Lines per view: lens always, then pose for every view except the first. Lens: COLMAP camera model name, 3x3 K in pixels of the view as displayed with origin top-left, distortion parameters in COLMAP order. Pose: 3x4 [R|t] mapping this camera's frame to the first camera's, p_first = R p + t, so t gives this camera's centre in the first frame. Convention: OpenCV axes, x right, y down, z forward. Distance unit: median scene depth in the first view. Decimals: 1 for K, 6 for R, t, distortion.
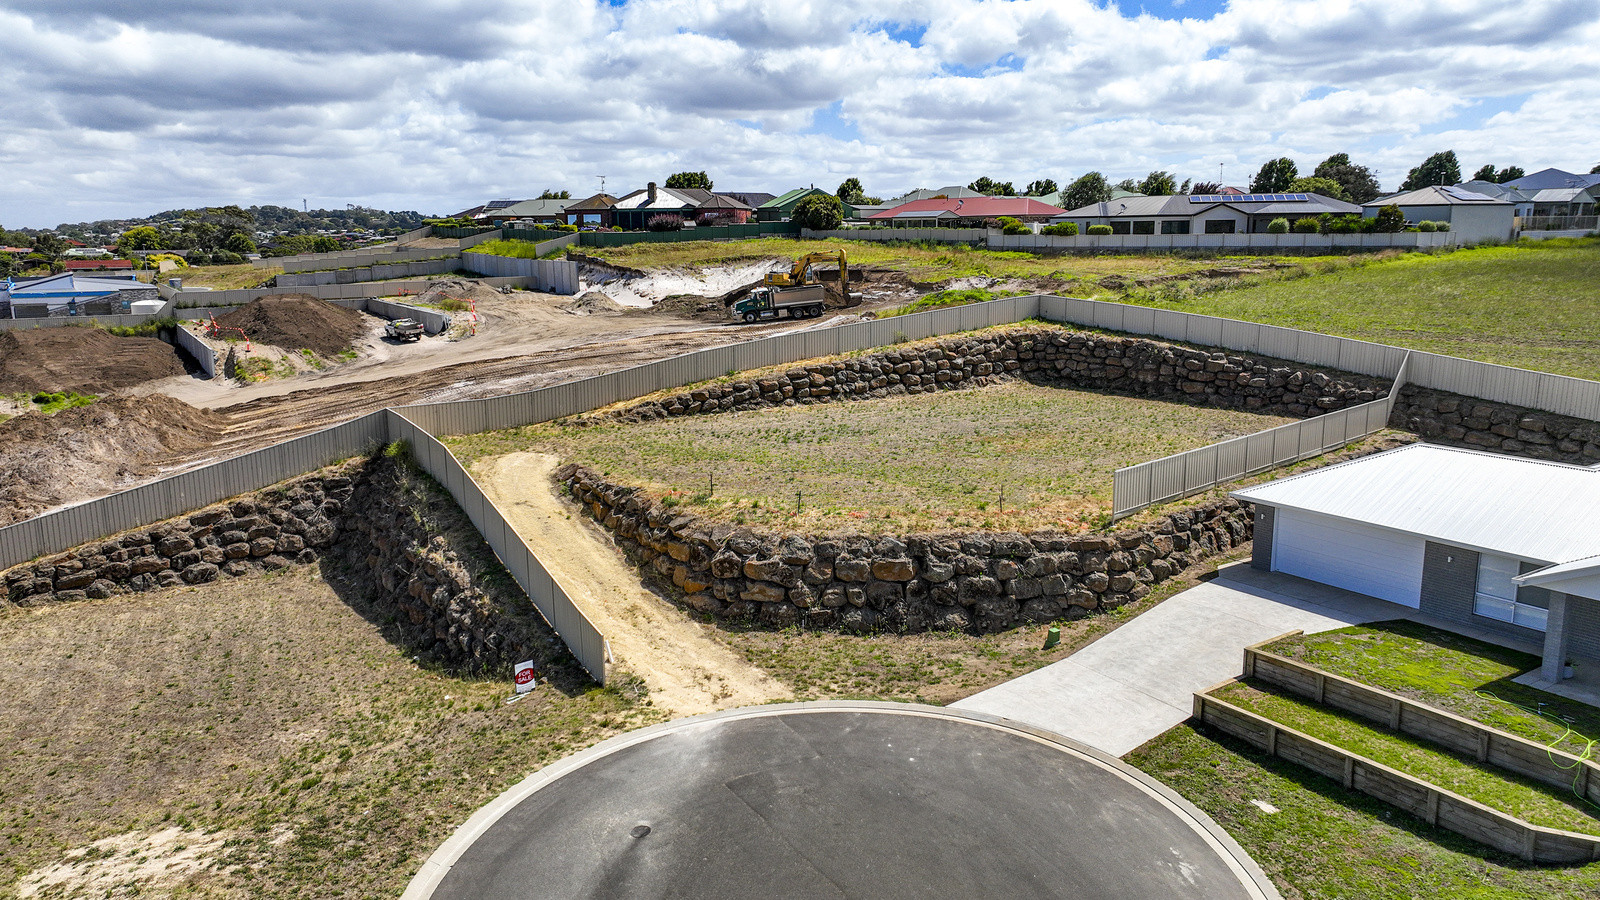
lens RADIAL K [[1122.3, 0, 800.0], [0, 1122.3, 450.0], [0, 0, 1]] dist [0.000517, 0.002234]
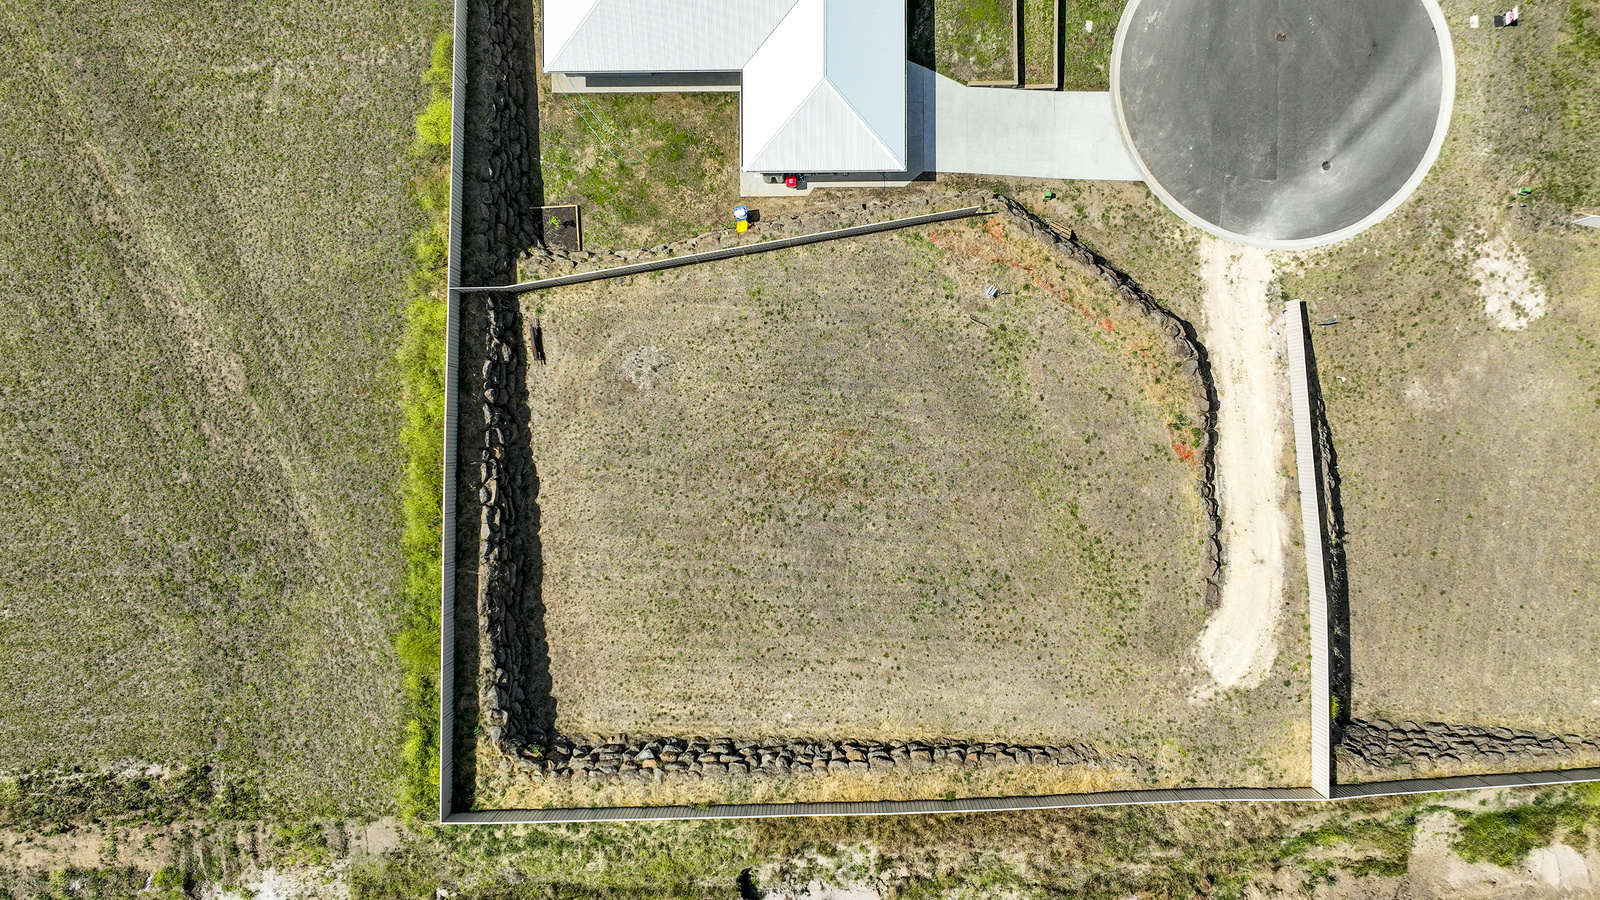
lens RADIAL K [[1122.3, 0, 800.0], [0, 1122.3, 450.0], [0, 0, 1]] dist [0.000517, 0.002234]
pose [[-0.837786, -0.545594, 0.021008, 0.222612], [0.128603, -0.159790, 0.978738, -1.205690], [-0.530637, 0.822675, 0.204035, 0.886798]]
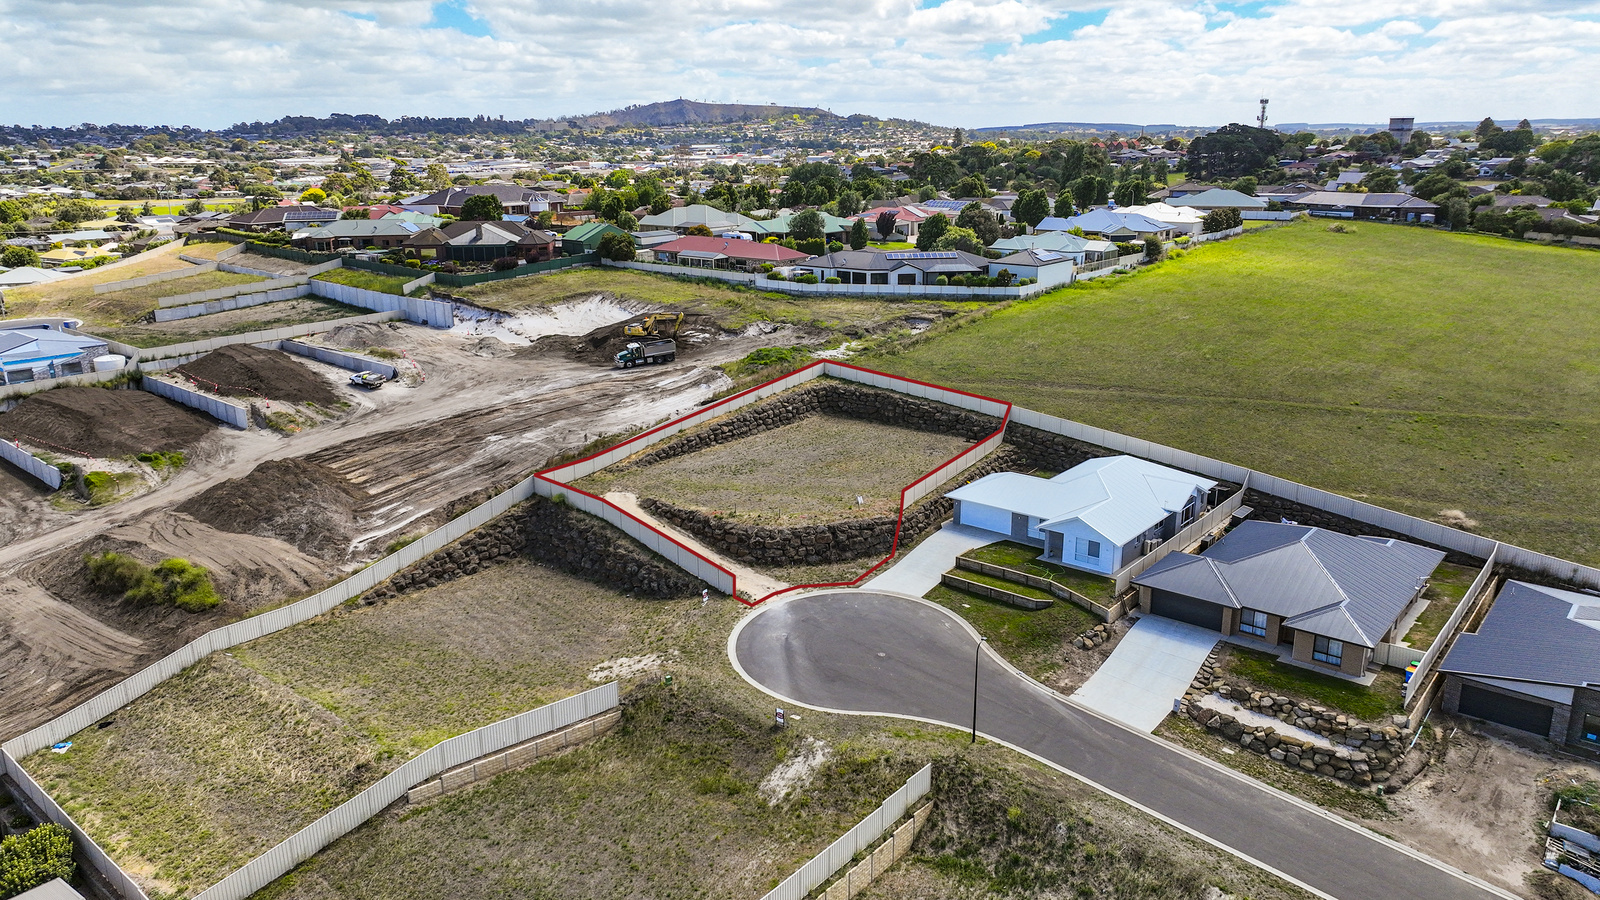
lens RADIAL K [[1122.3, 0, 800.0], [0, 1122.3, 450.0], [0, 0, 1]] dist [0.000517, 0.002234]
pose [[0.957172, -0.079952, 0.278262, -0.520166], [0.056855, 0.994307, 0.090119, -0.256028], [-0.283883, -0.070439, 0.956268, -1.101010]]
